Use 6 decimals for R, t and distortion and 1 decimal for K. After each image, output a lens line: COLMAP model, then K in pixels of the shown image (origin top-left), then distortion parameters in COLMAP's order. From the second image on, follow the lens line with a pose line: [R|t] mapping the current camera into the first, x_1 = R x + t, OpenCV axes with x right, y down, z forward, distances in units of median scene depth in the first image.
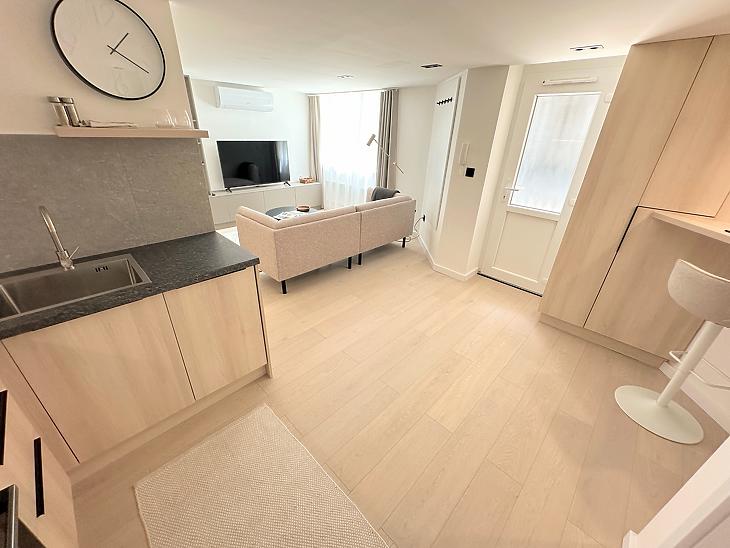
lens RADIAL K [[292.3, 0, 362.5], [0, 292.3, 274.1], [0, 0, 1]] dist [-0.001713, 0.000843]
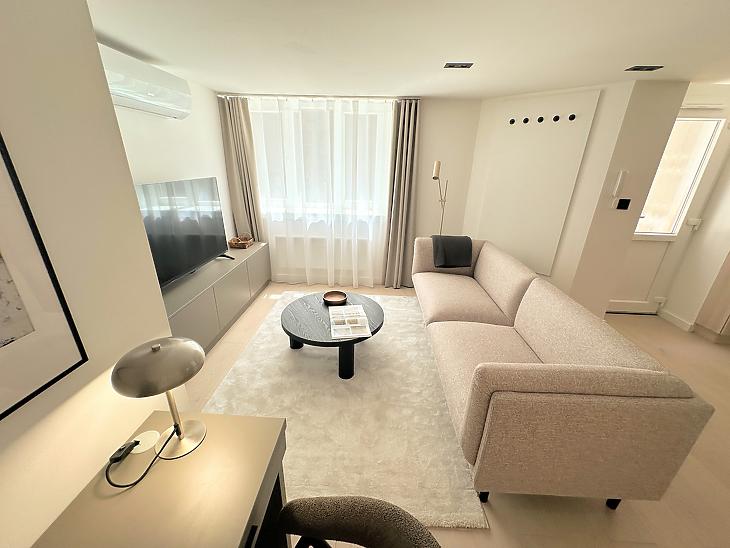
lens RADIAL K [[292.3, 0, 364.7], [0, 292.3, 273.8], [0, 0, 1]] dist [-0.001713, 0.000843]
pose [[0.740843, -0.261123, 0.618842, -0.686224], [0.301981, 0.952458, 0.040379, -0.385710], [-0.599966, 0.156964, 0.784477, 0.761680]]
